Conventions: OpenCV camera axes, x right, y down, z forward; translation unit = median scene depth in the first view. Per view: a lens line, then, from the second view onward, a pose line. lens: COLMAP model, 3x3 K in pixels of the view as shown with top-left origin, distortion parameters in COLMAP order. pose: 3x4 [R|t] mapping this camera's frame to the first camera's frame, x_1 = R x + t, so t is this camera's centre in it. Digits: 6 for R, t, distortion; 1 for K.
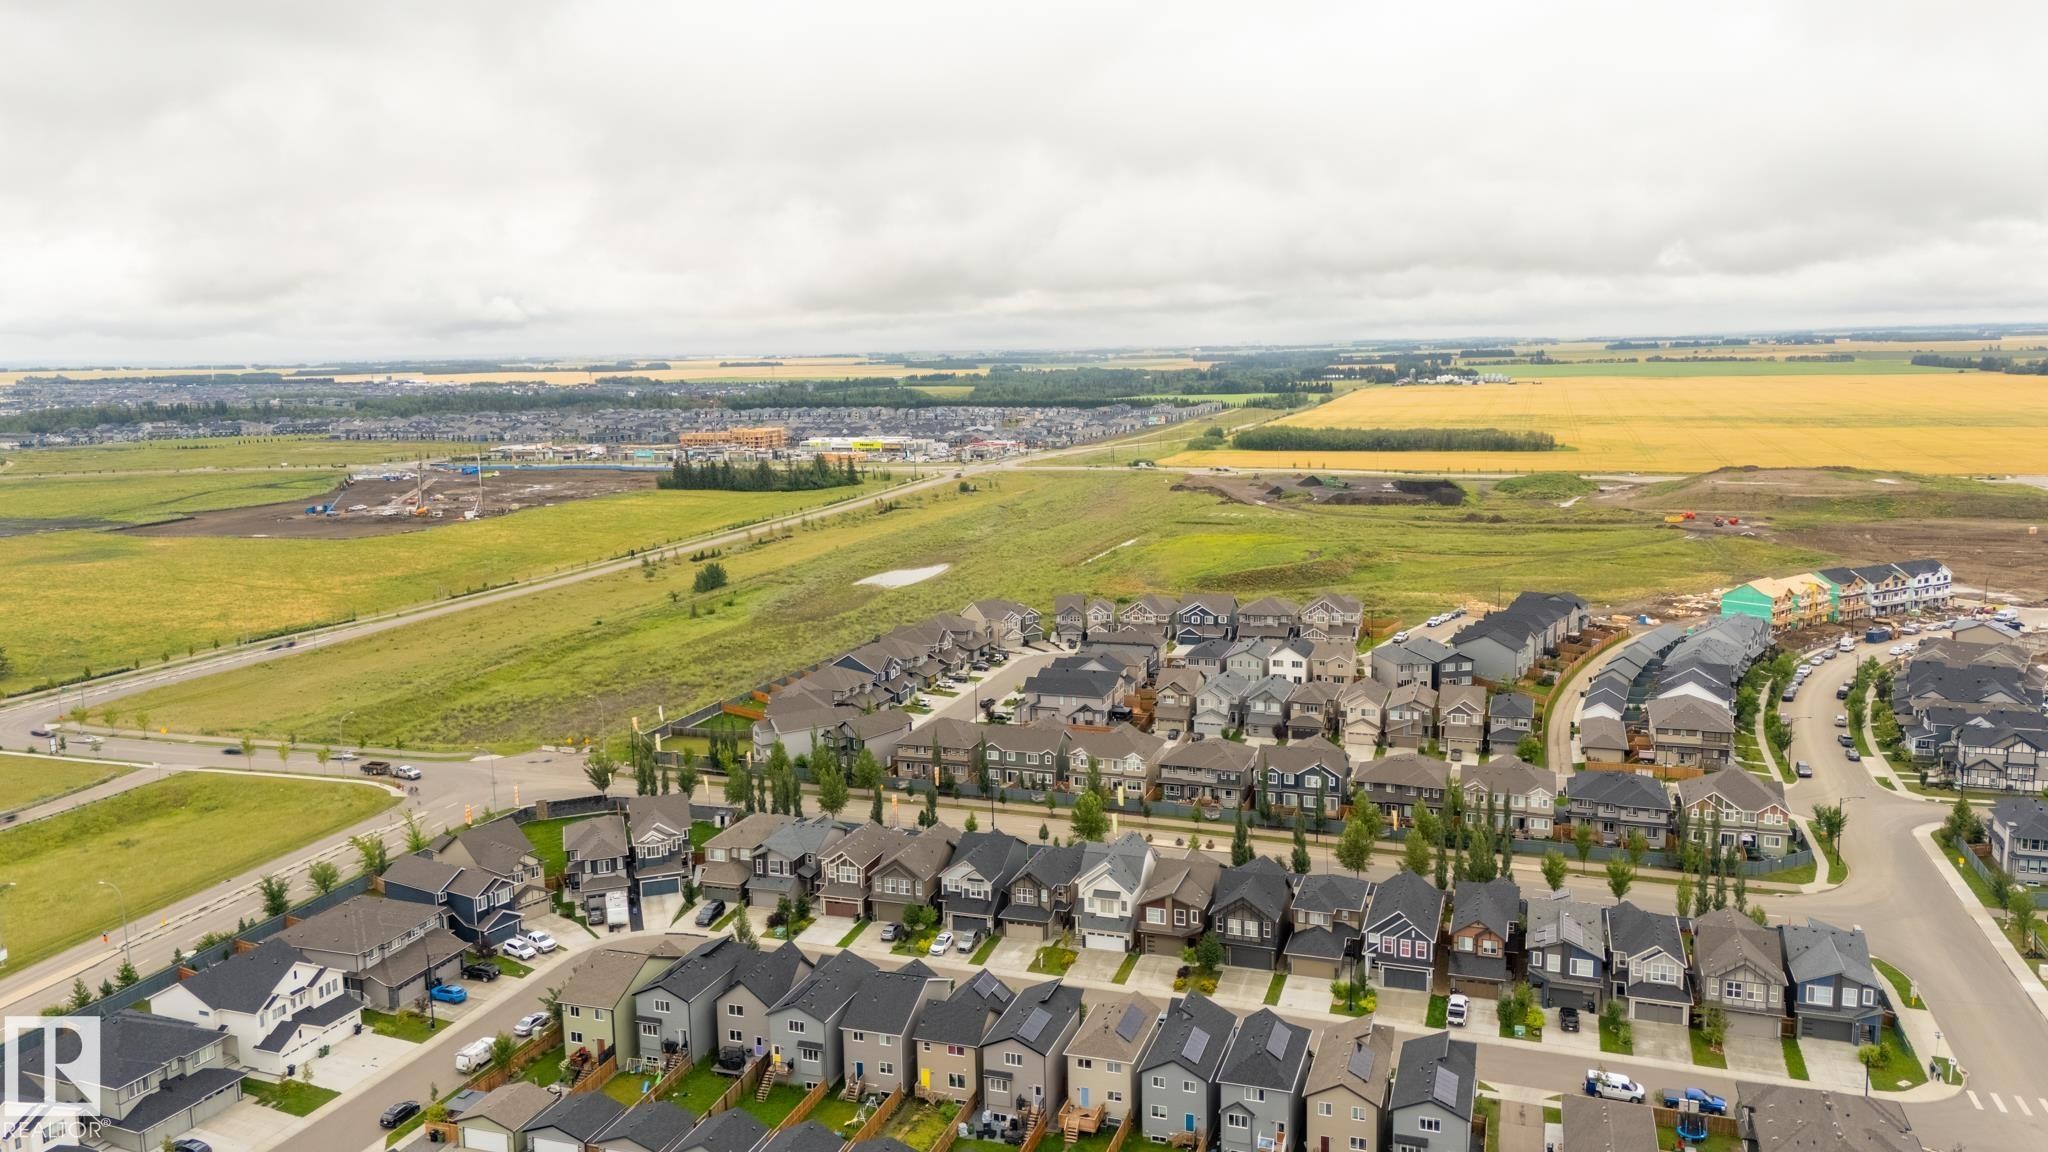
lens RADIAL K [[1509.5, 0, 1013.2], [0, 1509.5, 572.1], [0, 0, 1]] dist [0.088784, -0.112713]
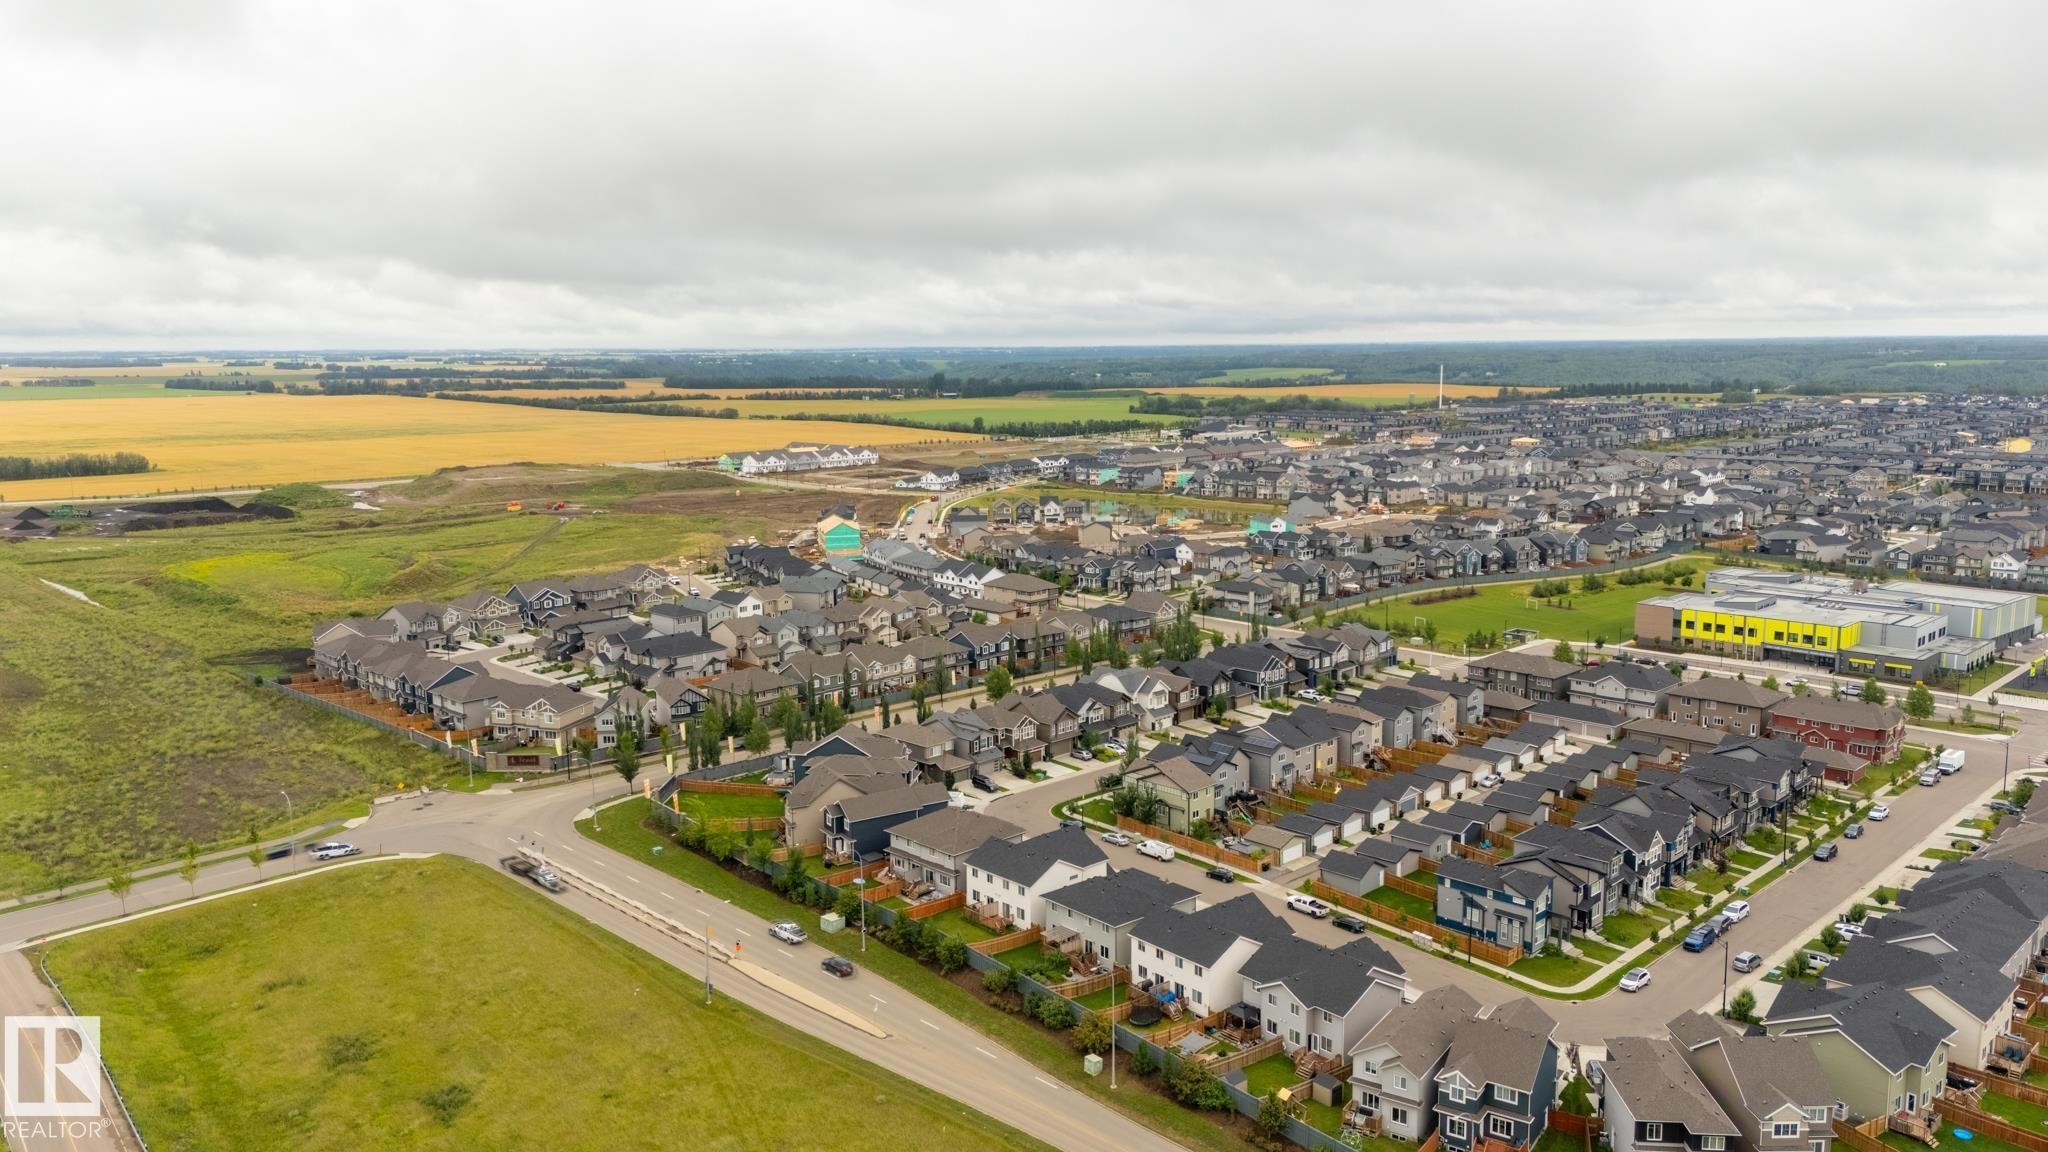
lens RADIAL K [[1509.5, 0, 1013.2], [0, 1509.5, 572.1], [0, 0, 1]] dist [0.088784, -0.112713]
pose [[0.450976, -0.121294, 0.884256, -0.263066], [0.136392, 0.988452, 0.066026, -0.006797], [-0.882053, 0.090829, 0.462312, 0.076433]]
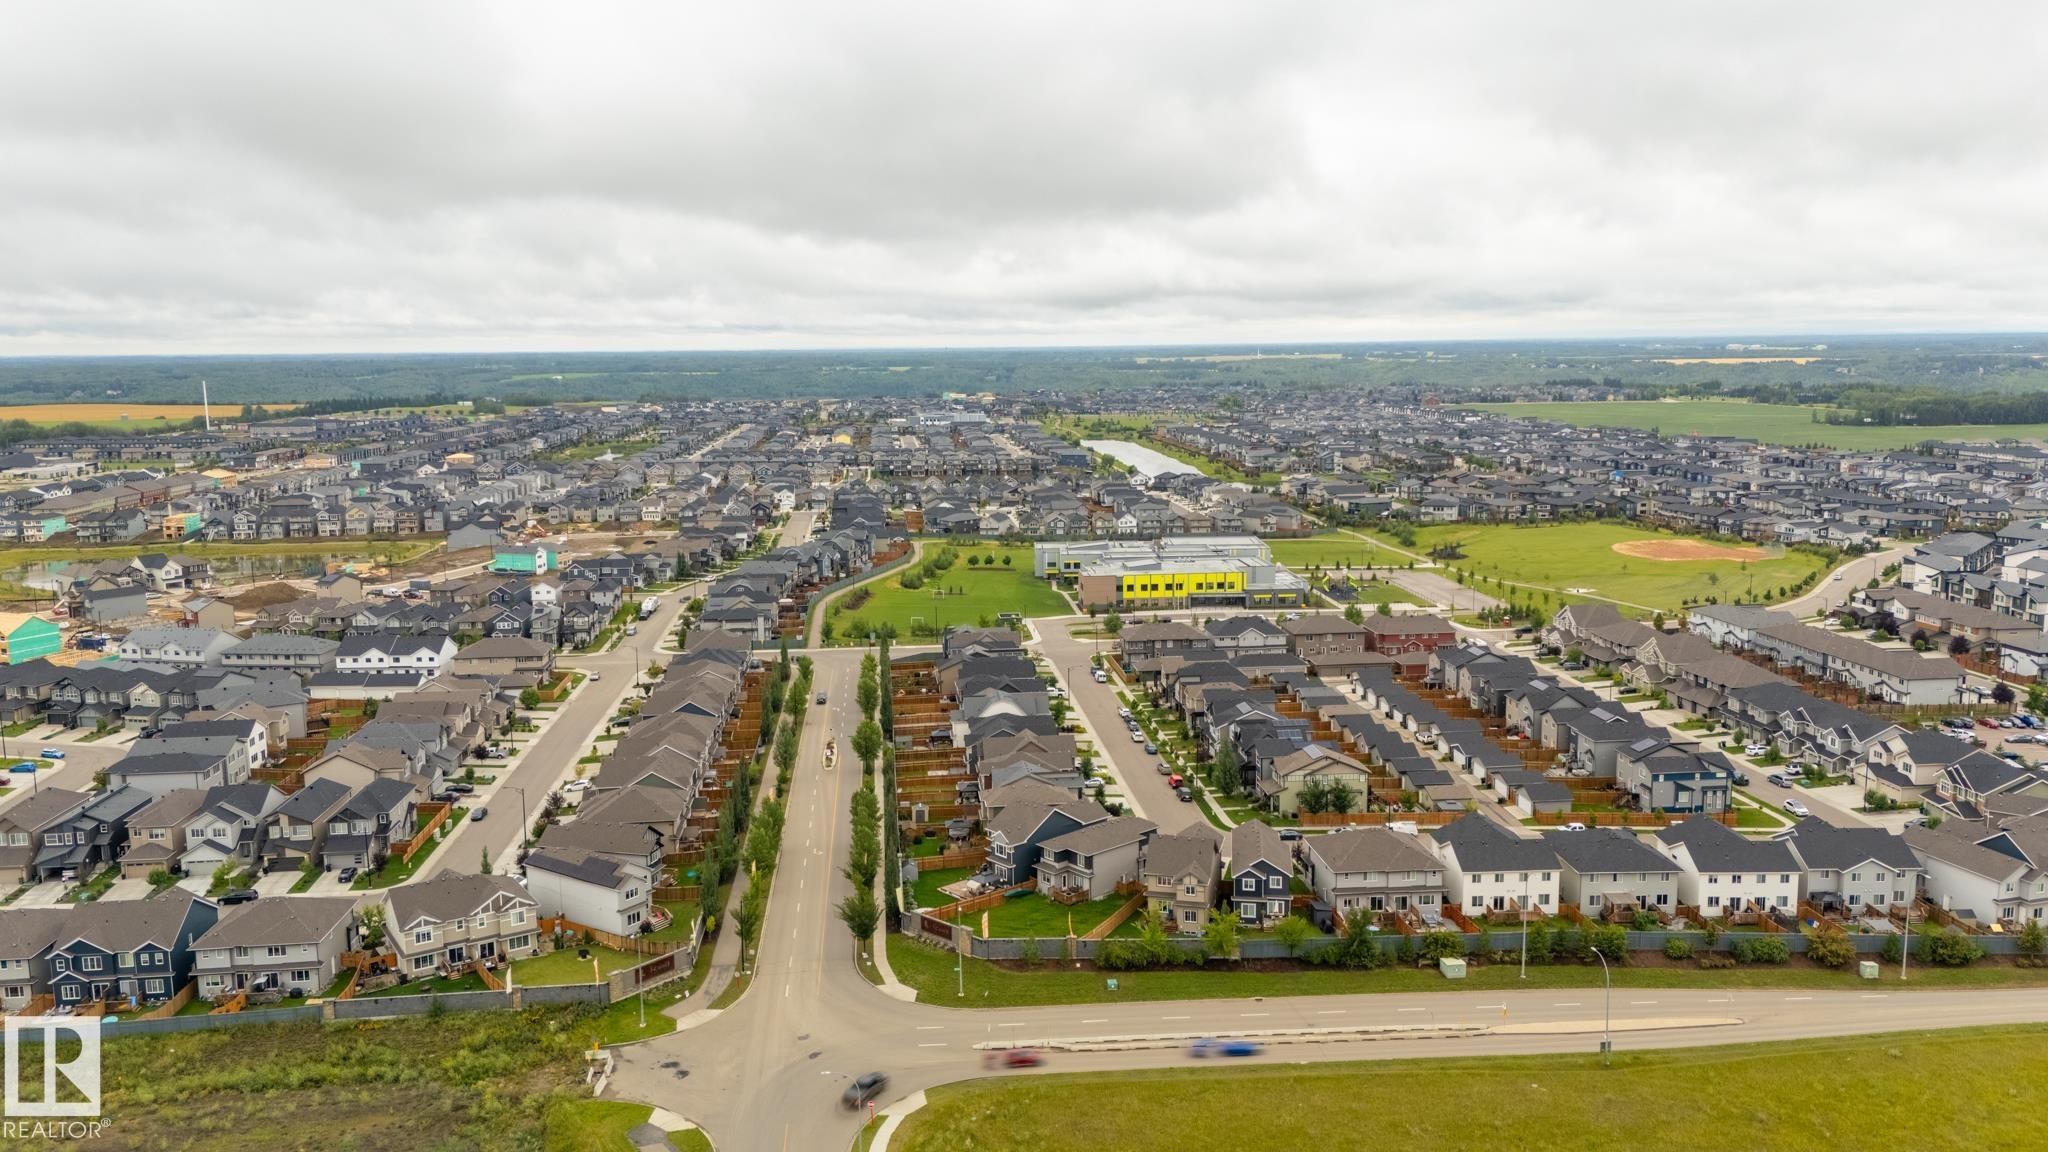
lens RADIAL K [[1509.5, 0, 1013.2], [0, 1509.5, 572.1], [0, 0, 1]] dist [0.088784, -0.112713]
pose [[-0.410403, -0.114994, 0.904625, -0.244108], [0.155462, 0.968672, 0.193664, -0.039547], [-0.898555, 0.220115, -0.379669, 0.286881]]
